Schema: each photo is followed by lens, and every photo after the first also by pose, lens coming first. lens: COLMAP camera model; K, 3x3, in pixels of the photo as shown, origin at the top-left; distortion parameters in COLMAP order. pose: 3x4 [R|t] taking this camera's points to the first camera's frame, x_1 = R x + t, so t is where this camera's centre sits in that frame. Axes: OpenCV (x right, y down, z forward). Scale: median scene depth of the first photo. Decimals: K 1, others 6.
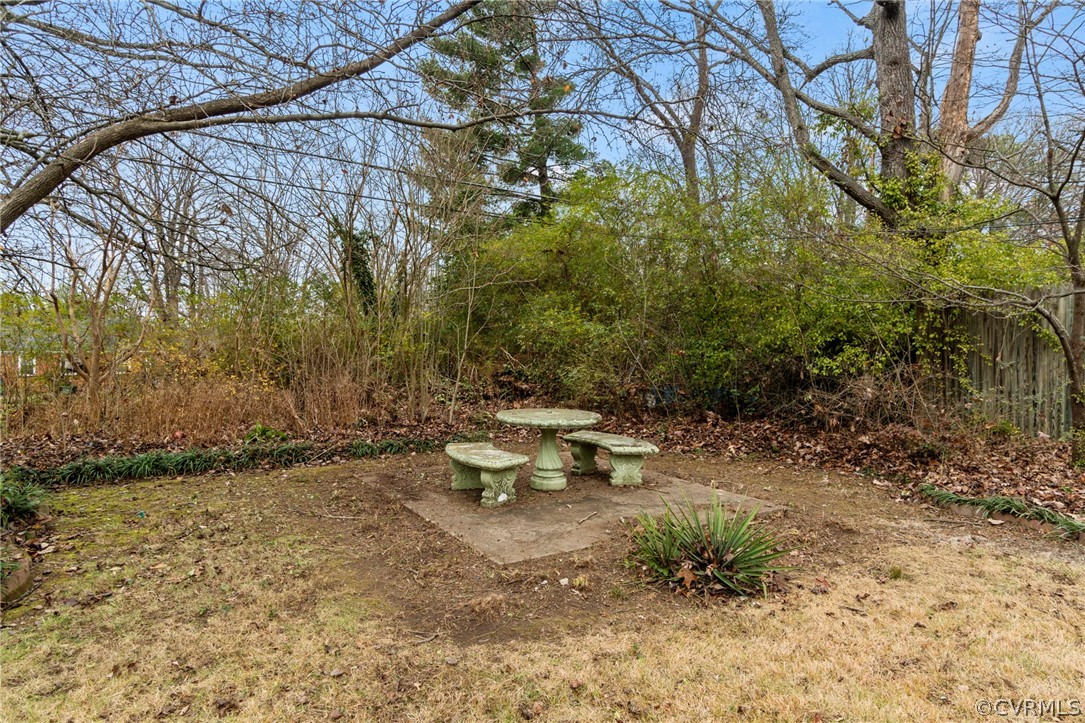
lens RADIAL K [[630.2, 0, 542.5], [0, 630.2, 361.5], [0, 0, 1]] dist [0.000783, 0.000050]
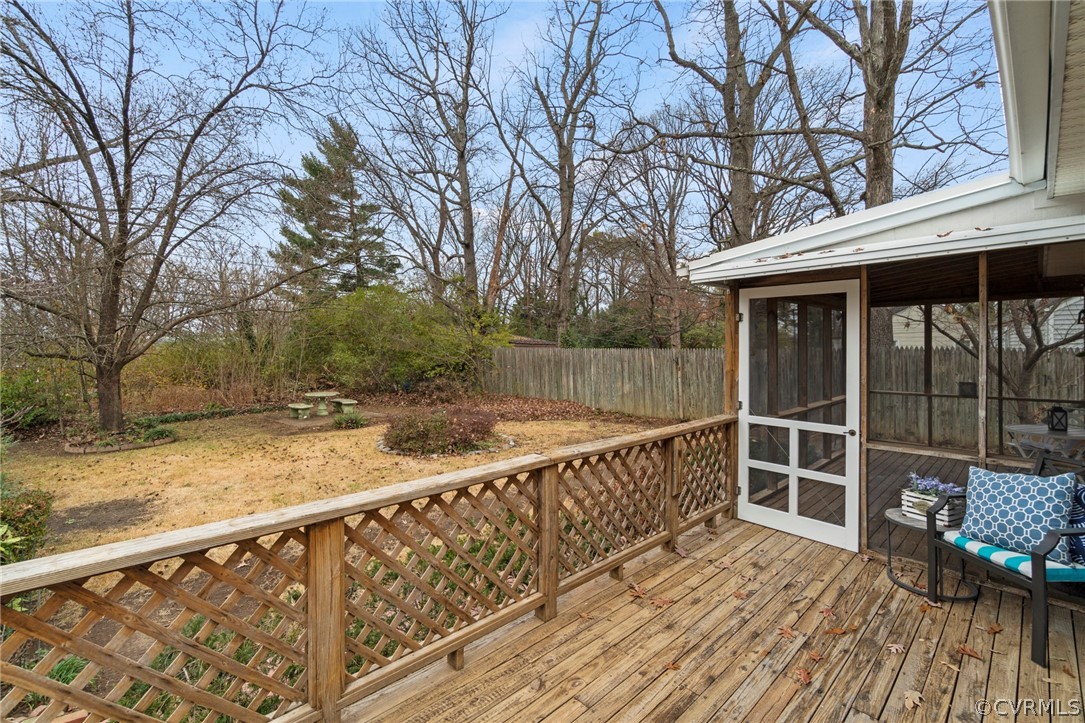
lens RADIAL K [[469.1, 0, 535.0], [0, 469.1, 344.2], [0, 0, 1]] dist [-0.002112, 0.000370]
pose [[0.954239, -0.010021, 0.298878, 0.259277], [0.018607, 0.999491, -0.025895, -0.068922], [-0.298466, 0.030272, 0.953940, -1.292237]]
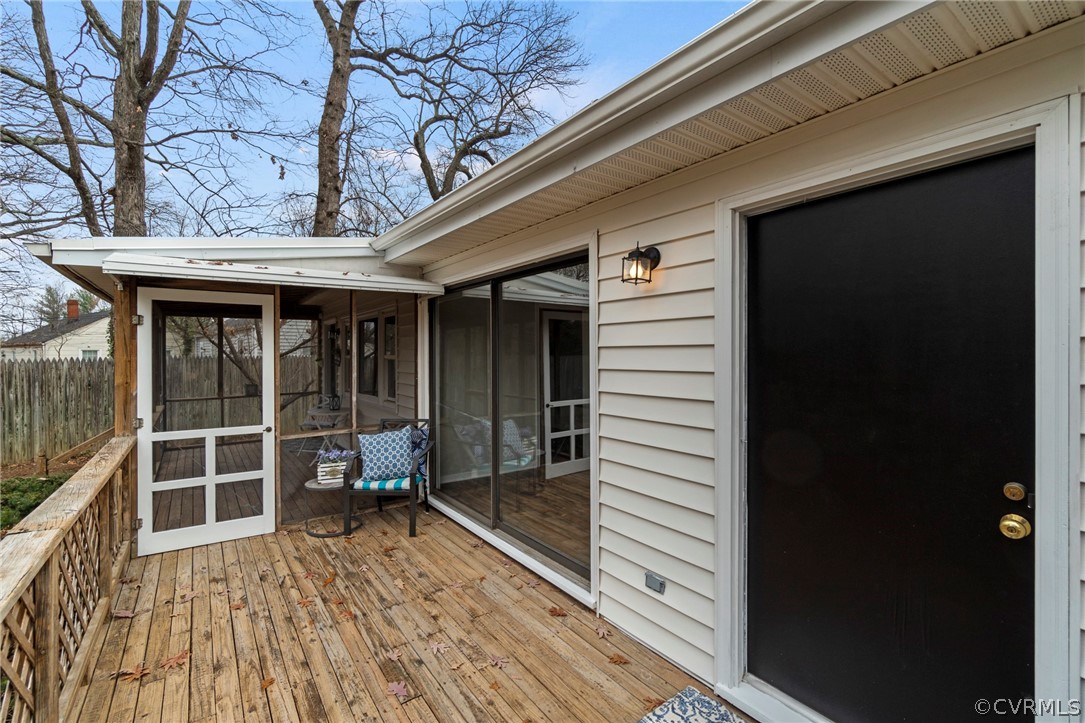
lens RADIAL K [[476.0, 0, 535.9], [0, 476.0, 352.9], [0, 0, 1]] dist [-0.003849, -0.000216]
pose [[-0.176250, -0.008082, 0.984312, 0.132145], [0.028378, 0.999509, 0.013288, -0.071913], [-0.983936, 0.030275, -0.175934, -1.162015]]
